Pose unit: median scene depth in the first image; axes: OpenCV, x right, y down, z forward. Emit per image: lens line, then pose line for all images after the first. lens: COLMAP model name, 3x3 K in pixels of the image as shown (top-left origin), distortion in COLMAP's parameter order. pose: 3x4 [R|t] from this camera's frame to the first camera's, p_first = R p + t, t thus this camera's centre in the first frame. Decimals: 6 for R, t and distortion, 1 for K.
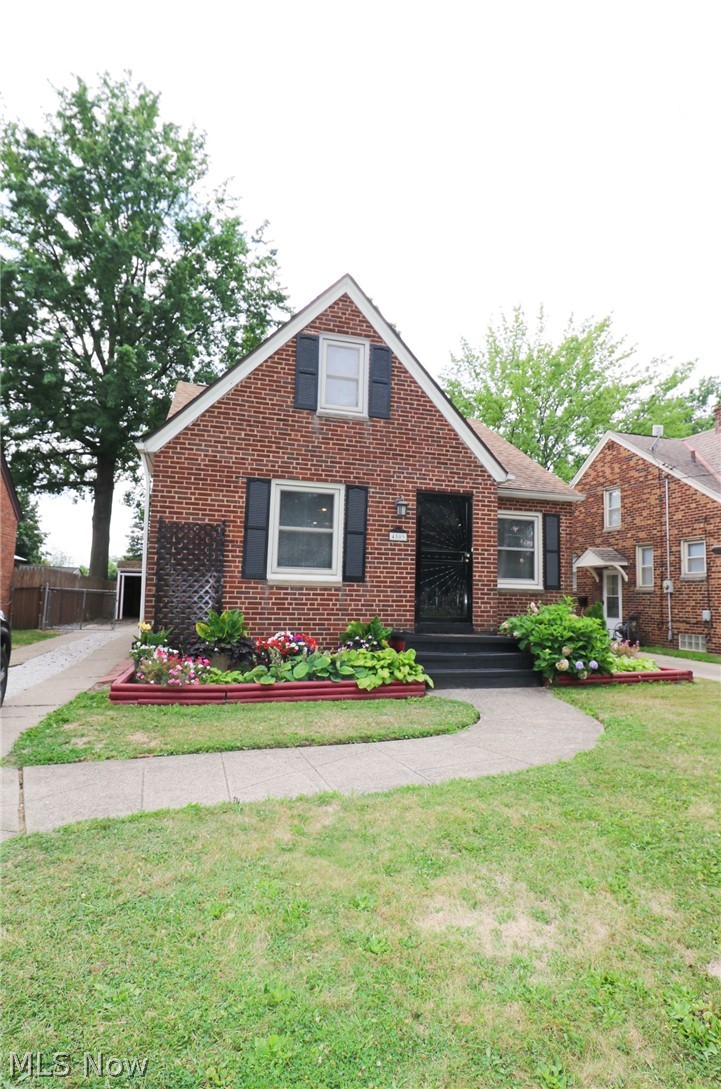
lens RADIAL K [[586.3, 0, 362.8], [0, 586.3, 541.6], [0, 0, 1]] dist [-0.015798, -0.000522]
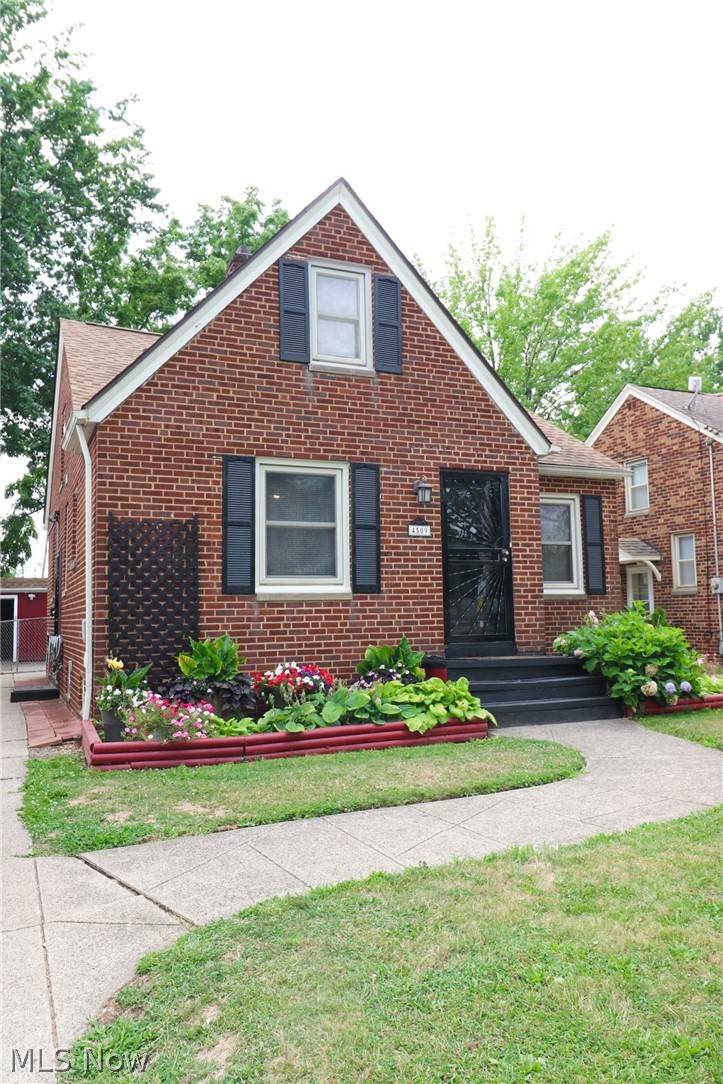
lens RADIAL K [[817.3, 0, 359.9], [0, 817.3, 542.3], [0, 0, 1]] dist [-0.009453, -0.001971]
pose [[0.992270, -0.029763, 0.120479, -0.148304], [0.029165, 0.999552, 0.006720, -0.002770], [-0.120625, -0.003155, 0.992693, -0.033434]]
